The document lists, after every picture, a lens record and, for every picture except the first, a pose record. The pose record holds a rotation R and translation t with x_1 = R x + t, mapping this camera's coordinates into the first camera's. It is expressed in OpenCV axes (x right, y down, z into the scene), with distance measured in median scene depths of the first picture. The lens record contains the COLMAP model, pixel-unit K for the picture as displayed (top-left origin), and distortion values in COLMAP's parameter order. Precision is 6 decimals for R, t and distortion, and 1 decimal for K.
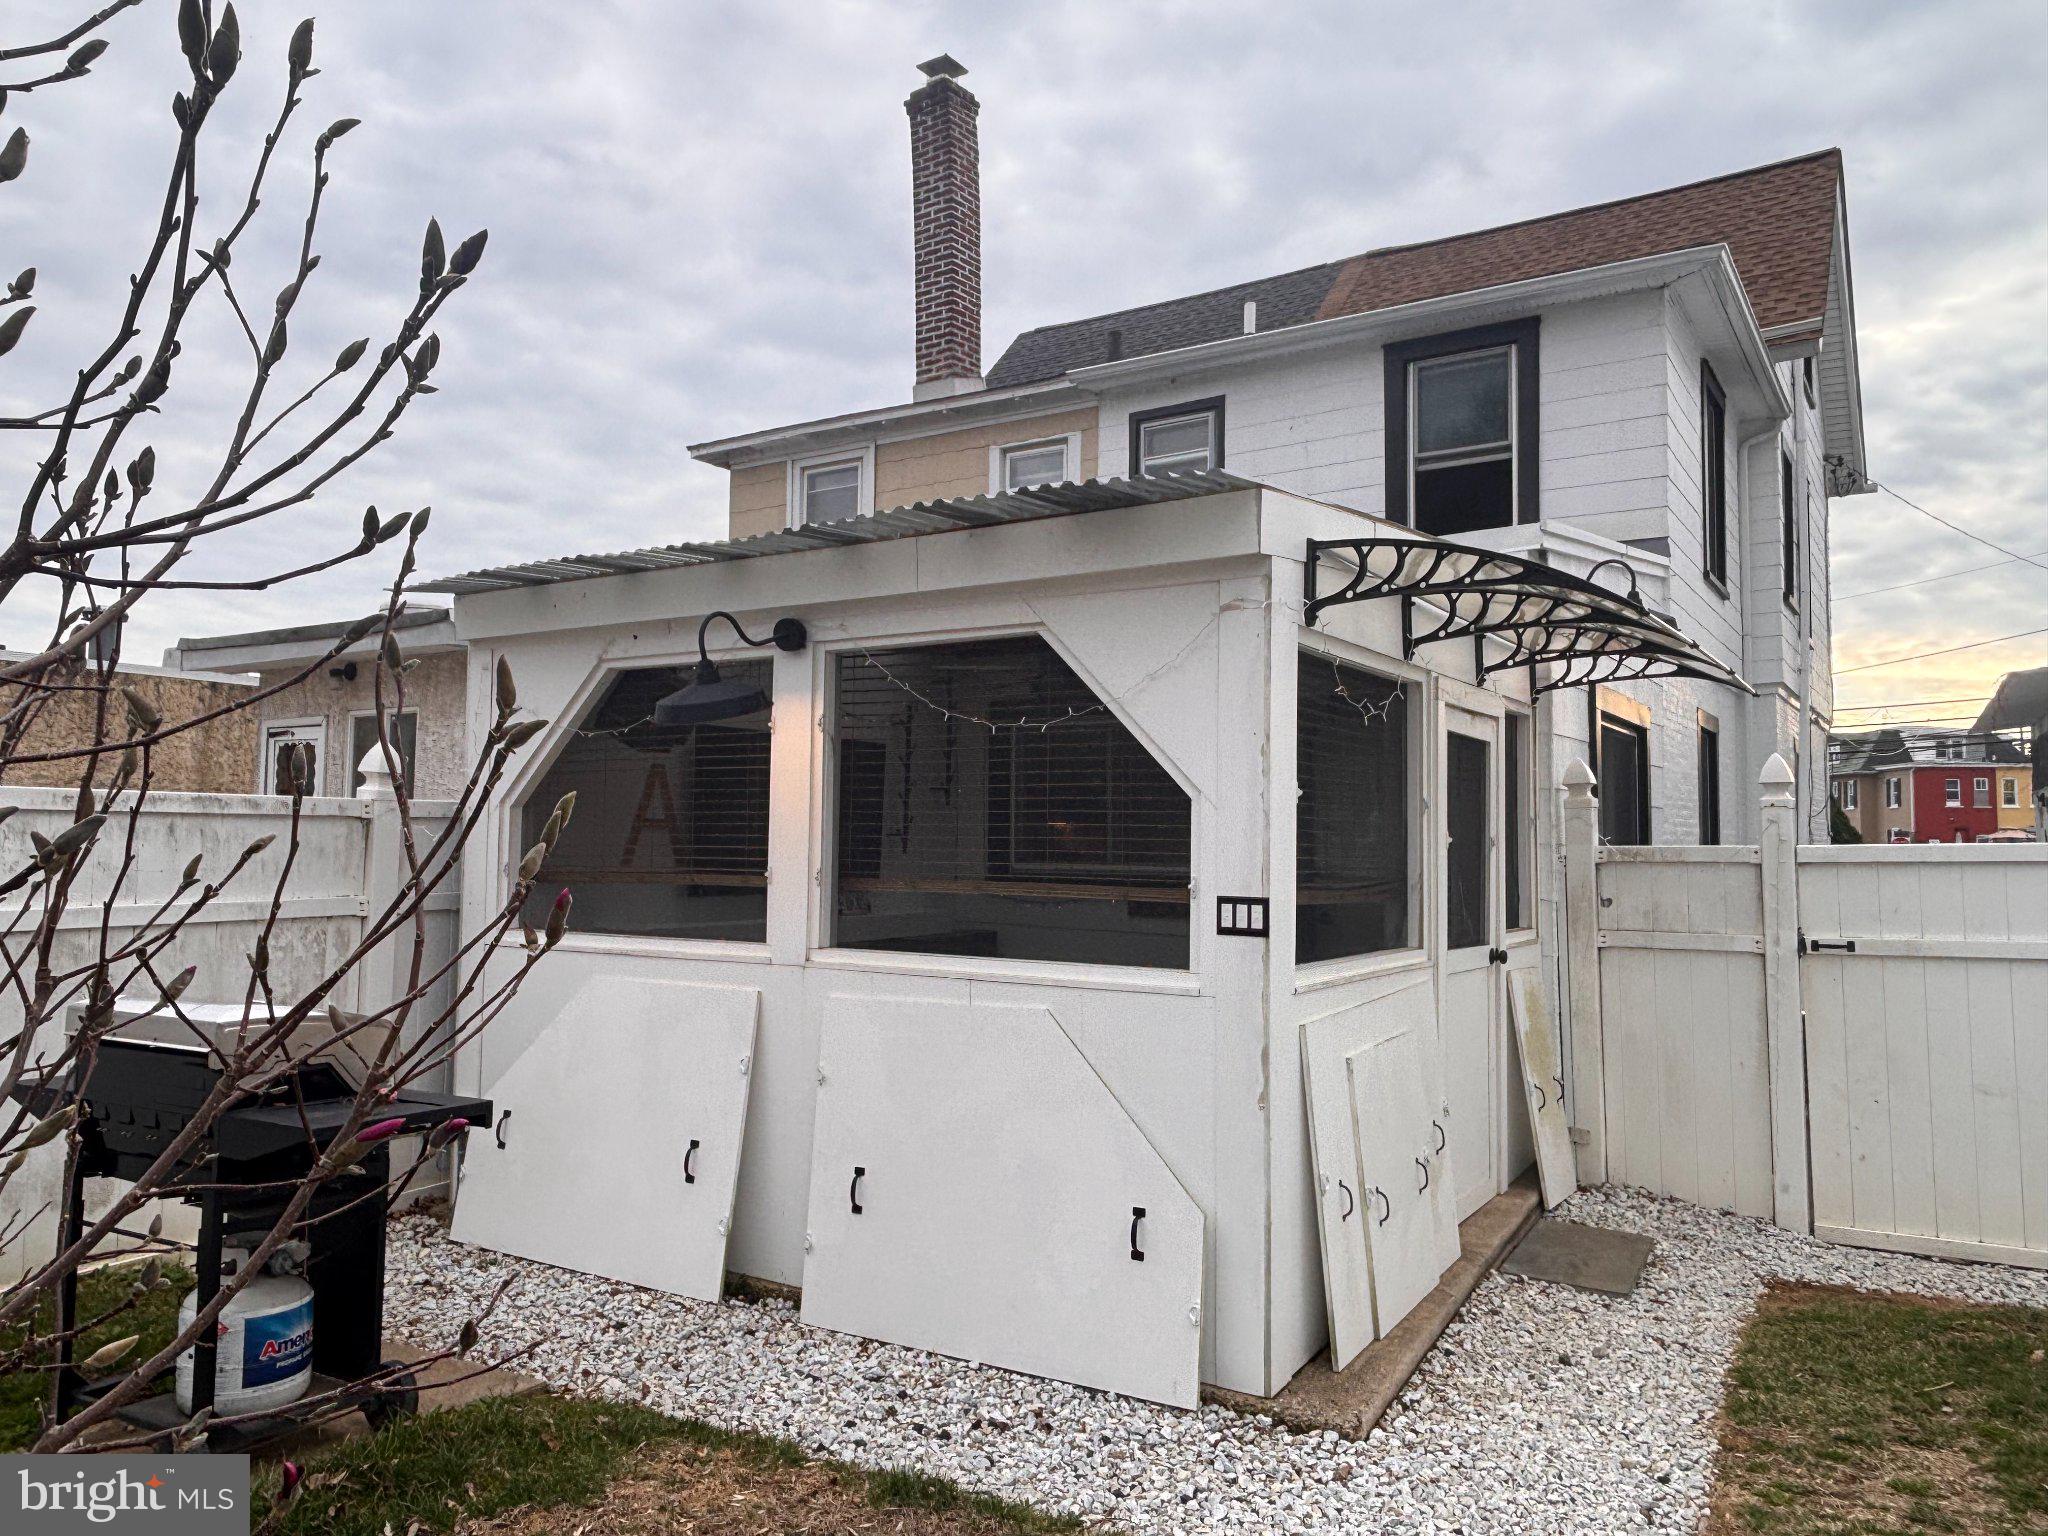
lens RADIAL K [[1419.3, 0, 1013.2], [0, 1419.3, 751.3], [0, 0, 1]] dist [-0.006140, -0.007549]
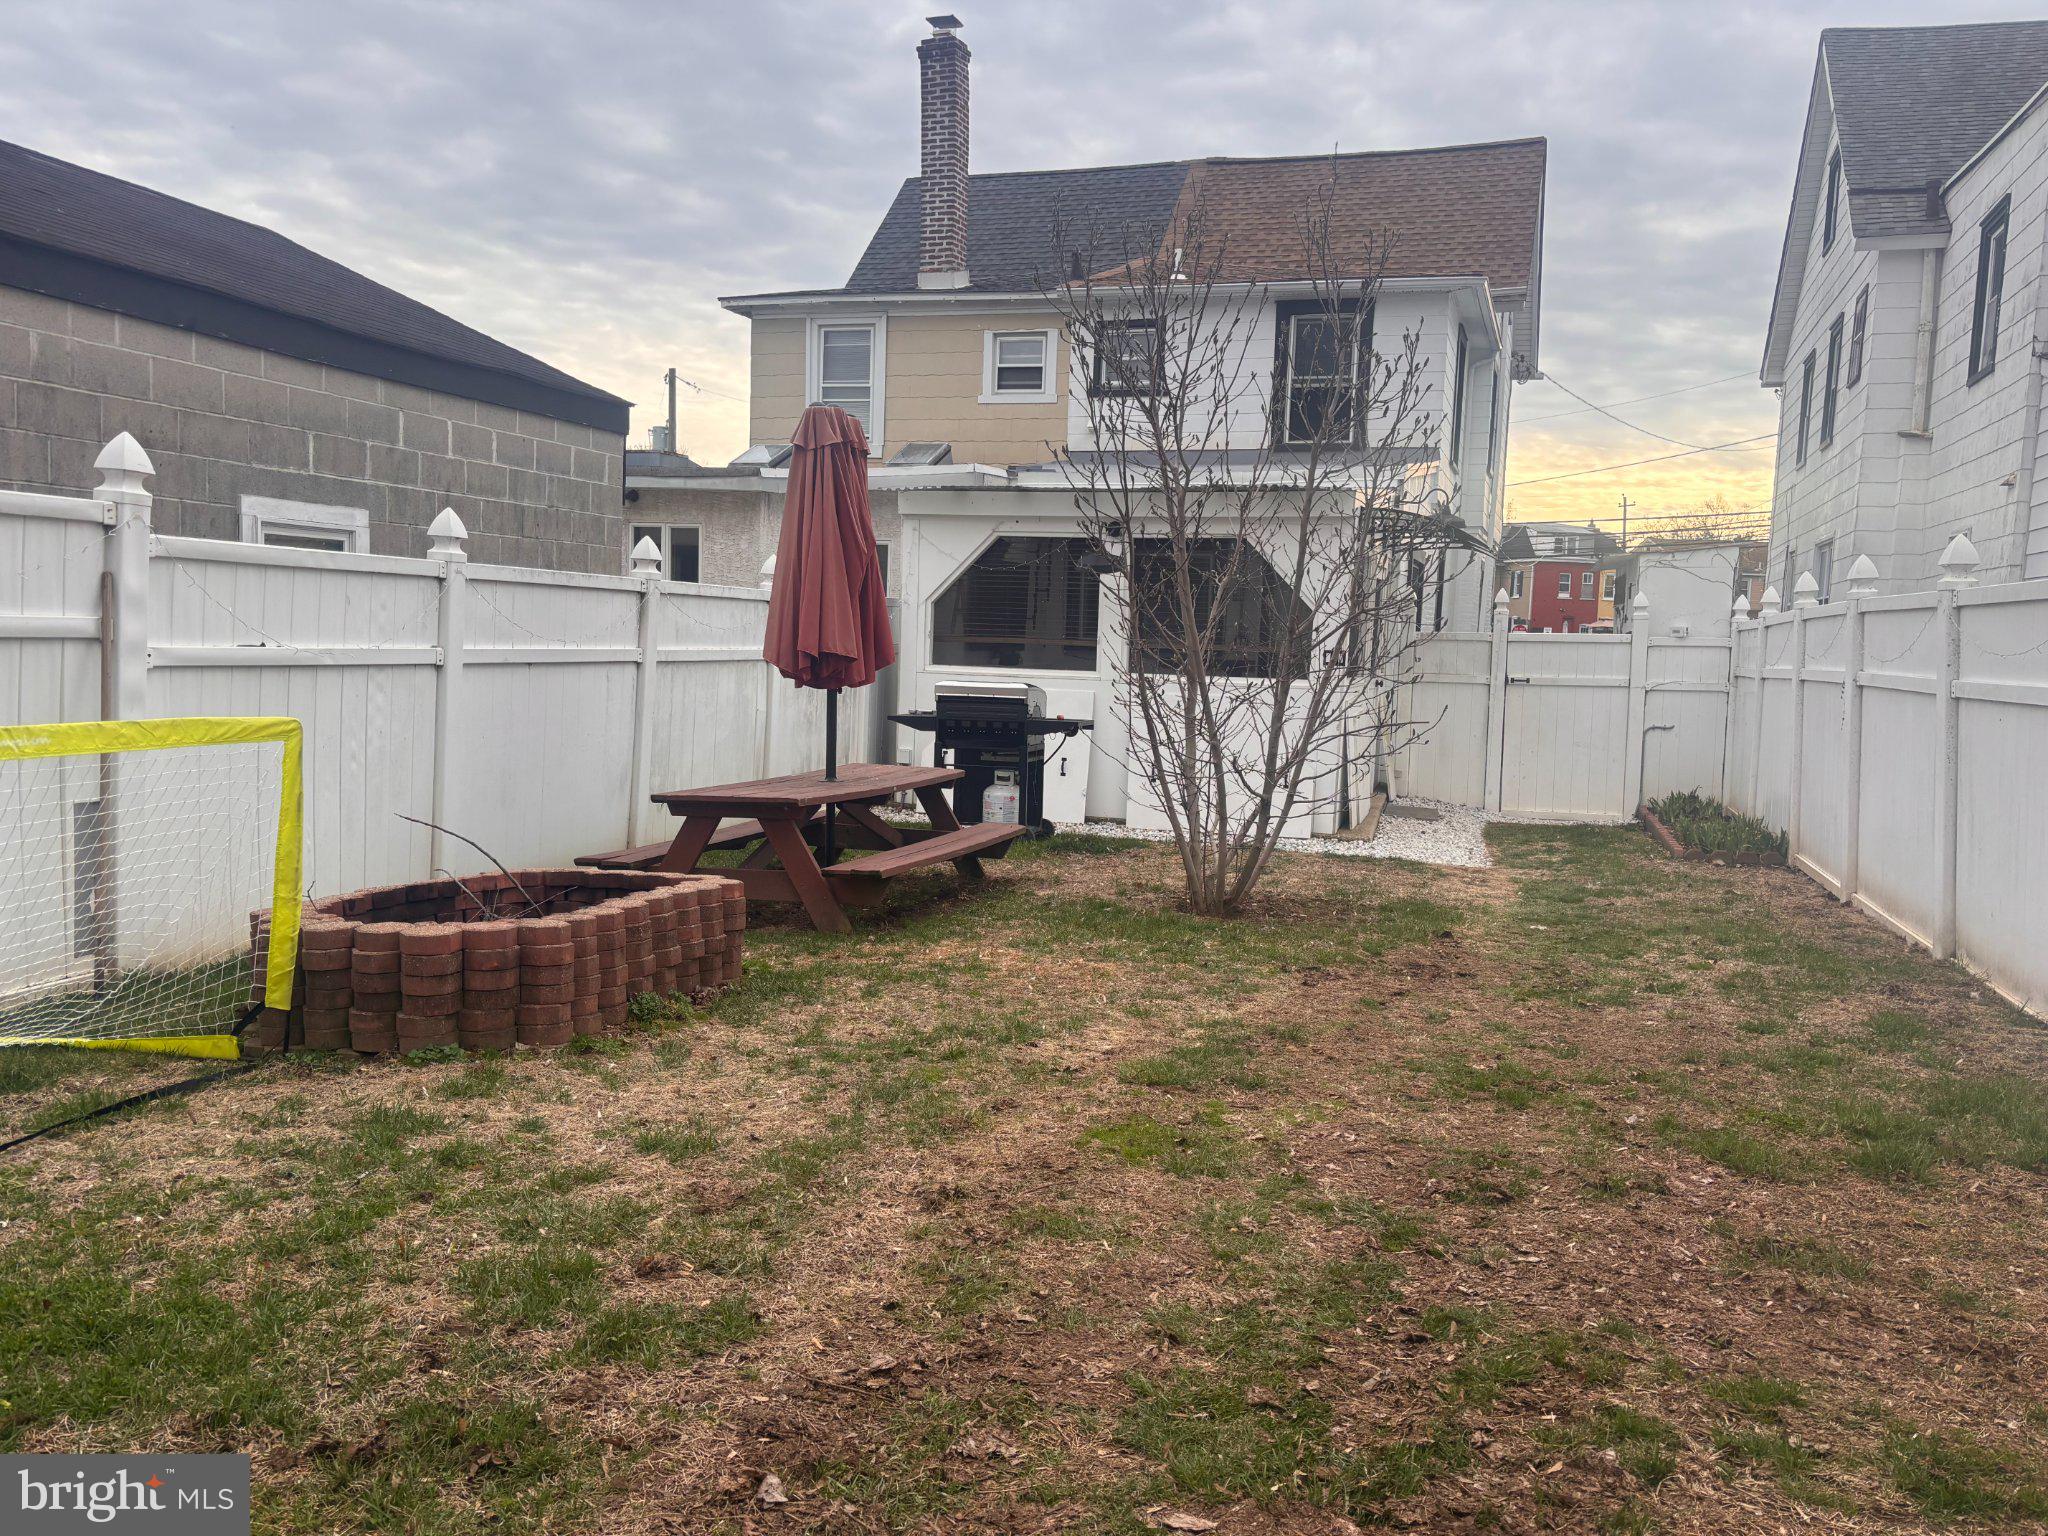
lens RADIAL K [[1560.4, 0, 1029.9], [0, 1560.4, 773.0], [0, 0, 1]] dist [-0.014744, 0.002921]
pose [[0.966125, -0.002778, 0.258058, -0.346330], [-0.040083, 0.986192, 0.160680, -0.033292], [-0.254941, -0.165581, 0.952674, -0.500363]]
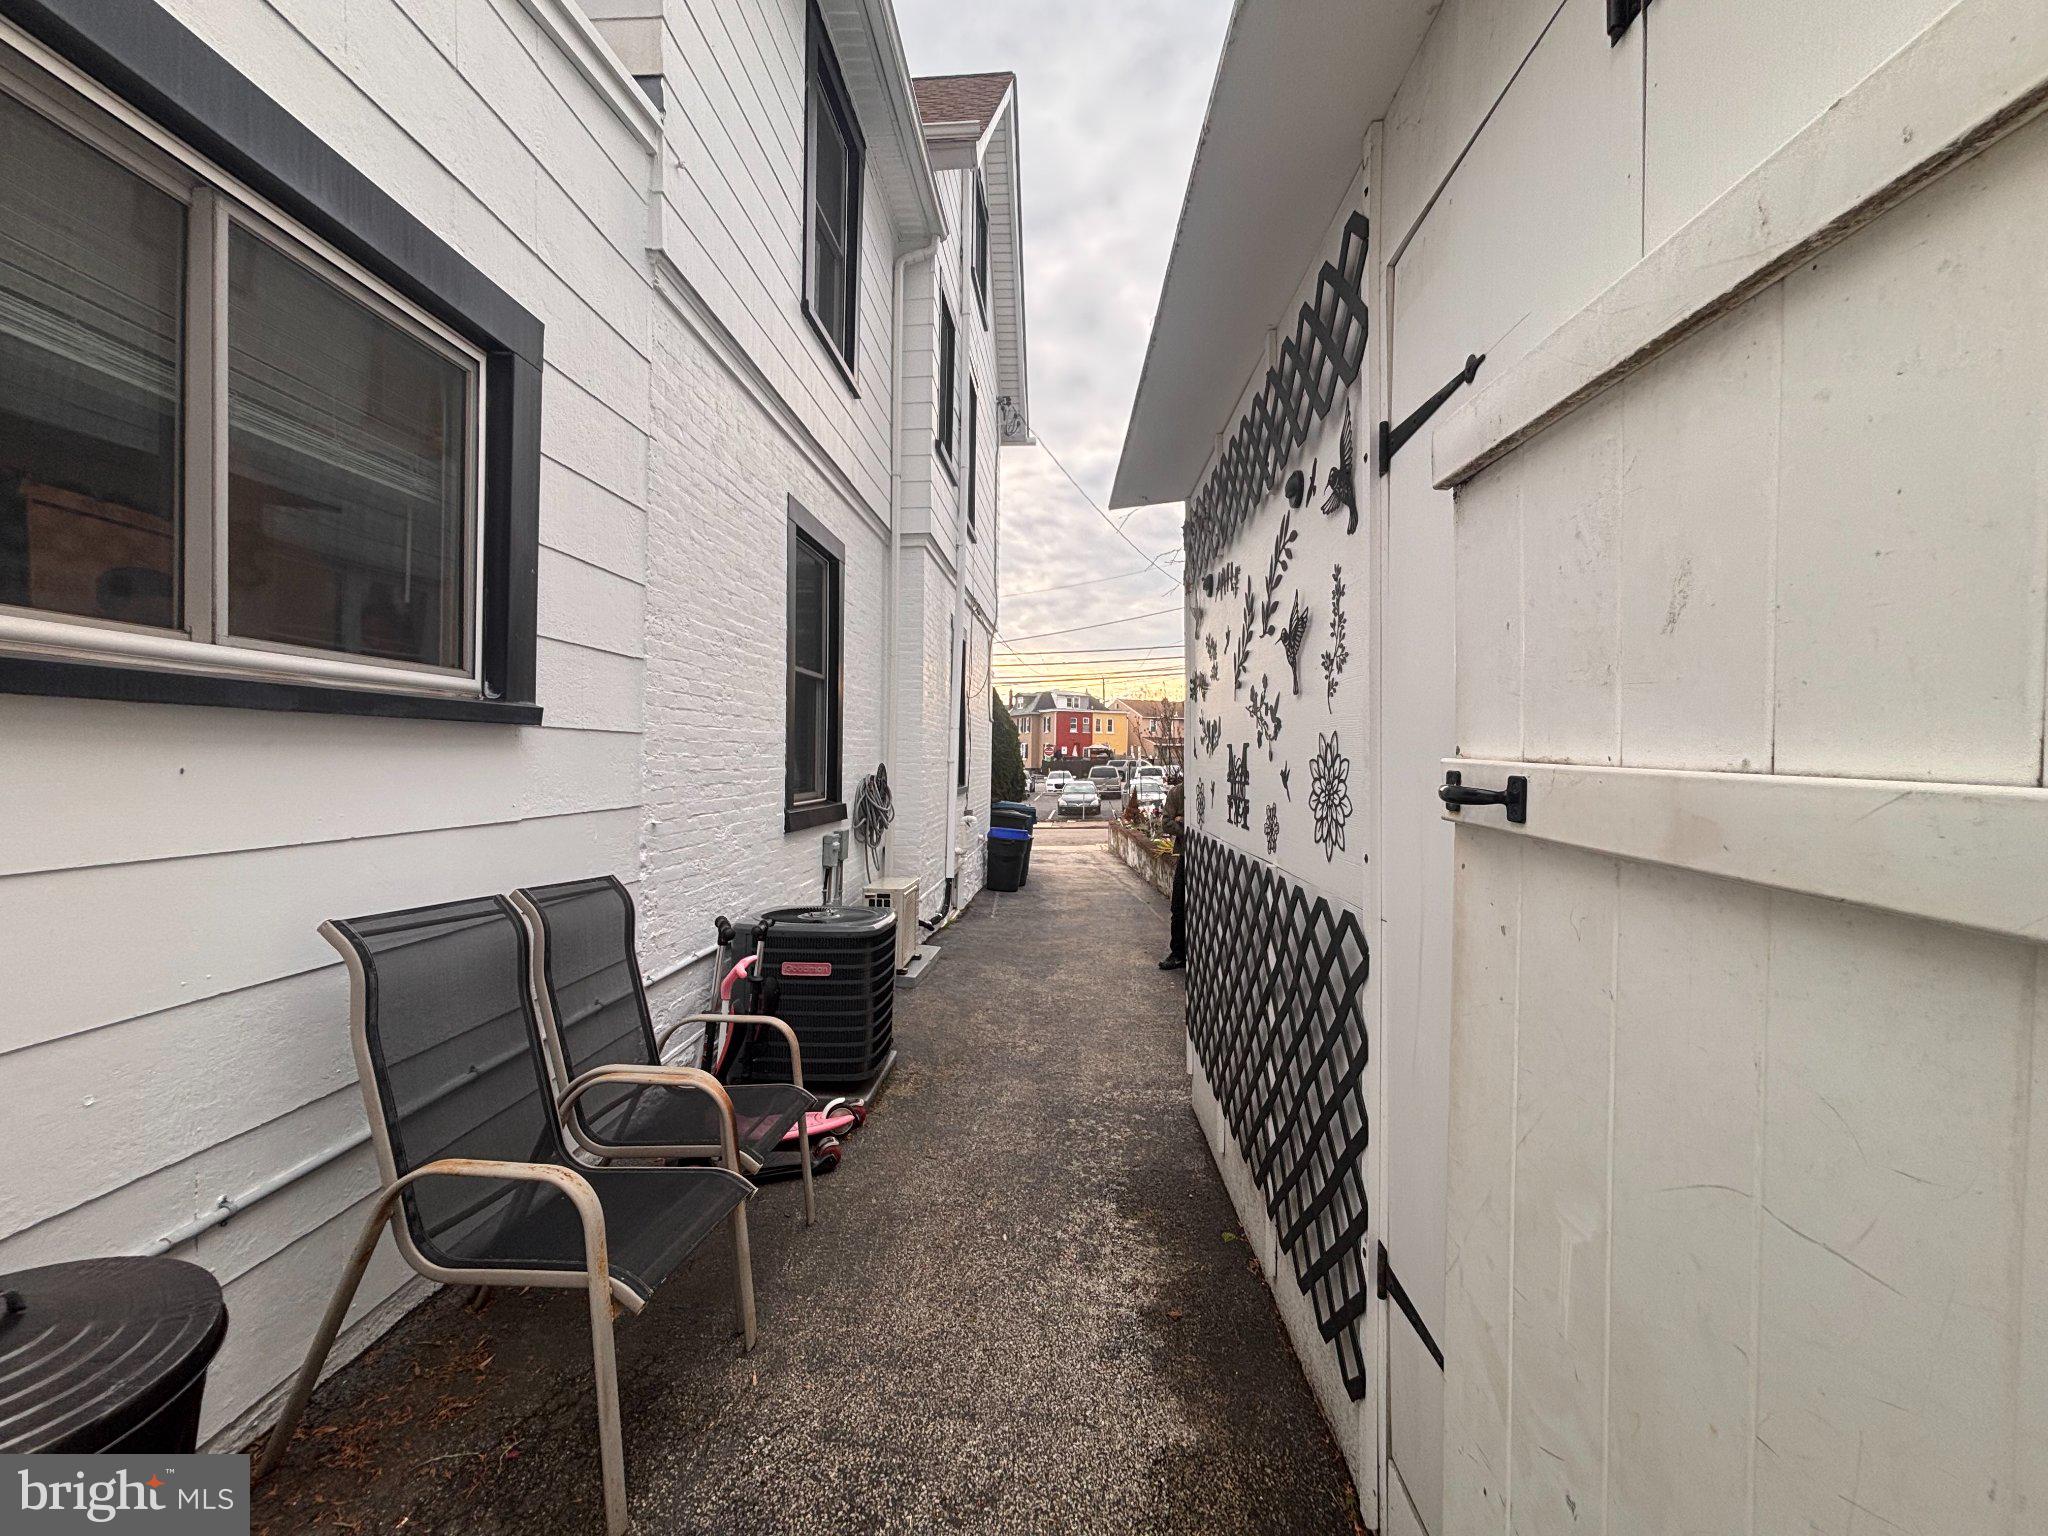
lens RADIAL K [[832.9, 0, 1023.0], [0, 832.9, 759.7], [0, 0, 1]] dist [-0.017689, -0.000190]
pose [[0.864385, 0.002392, 0.502824, 0.335161], [-0.039757, 0.997183, 0.063601, 0.066868], [-0.501256, -0.074967, 0.862046, 0.506366]]
